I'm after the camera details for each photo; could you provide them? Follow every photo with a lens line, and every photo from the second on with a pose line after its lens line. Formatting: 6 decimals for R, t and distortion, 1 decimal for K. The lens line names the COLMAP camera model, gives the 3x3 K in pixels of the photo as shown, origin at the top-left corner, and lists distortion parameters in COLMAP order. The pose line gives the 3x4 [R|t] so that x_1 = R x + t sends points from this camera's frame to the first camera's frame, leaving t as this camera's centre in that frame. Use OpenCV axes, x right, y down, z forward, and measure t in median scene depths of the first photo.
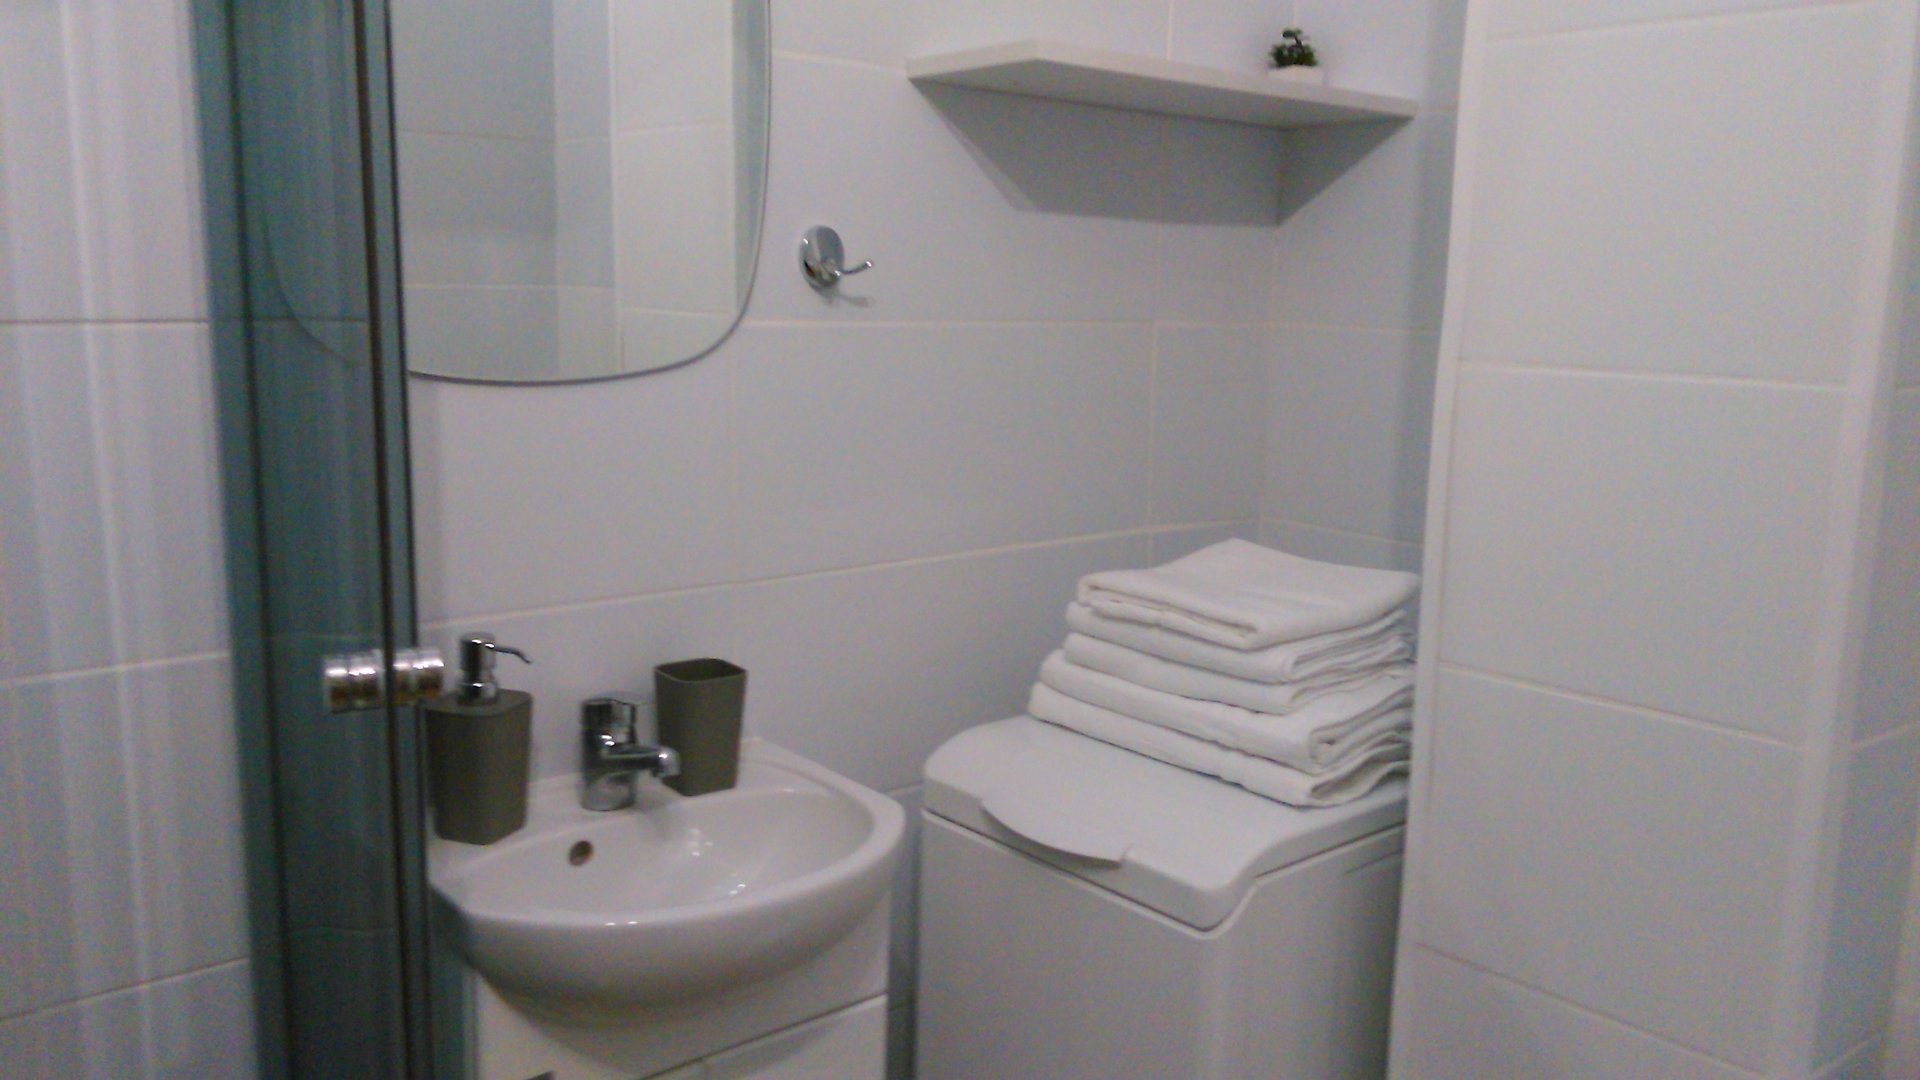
lens RADIAL K [[1546.3, 0, 965.2], [0, 1546.3, 531.2], [0, 0, 1]] dist [0.081271, -0.125676]
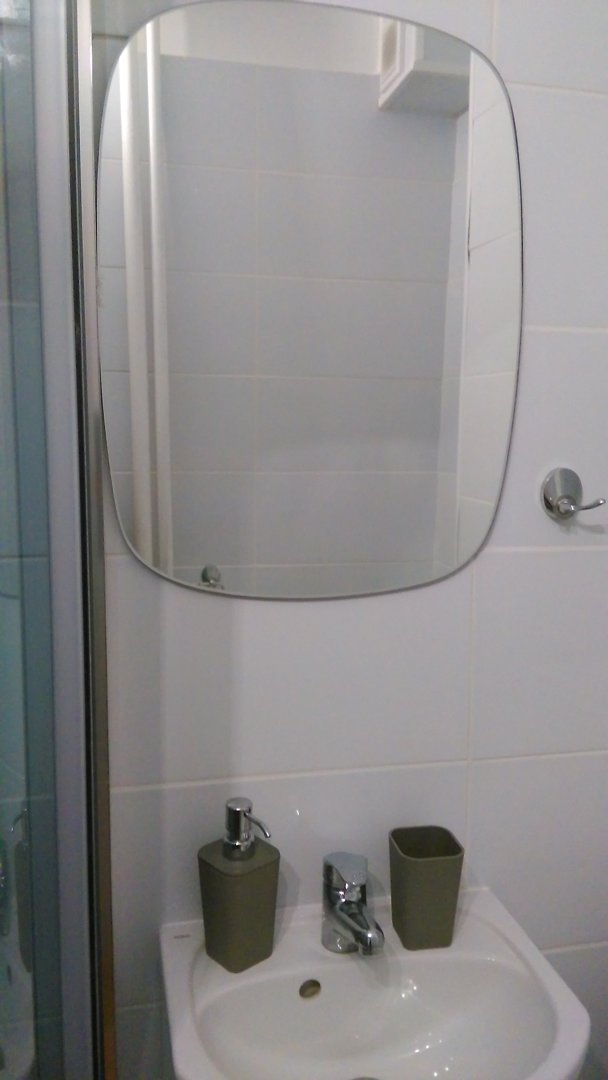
lens RADIAL K [[869.8, 0, 308.0], [0, 869.8, 550.5], [0, 0, 1]] dist [0.081271, -0.125676]
pose [[0.891981, 0.055215, -0.448688, 0.035471], [-0.070331, 0.997377, -0.017079, -0.110597], [0.446569, 0.046791, 0.893525, 0.334852]]
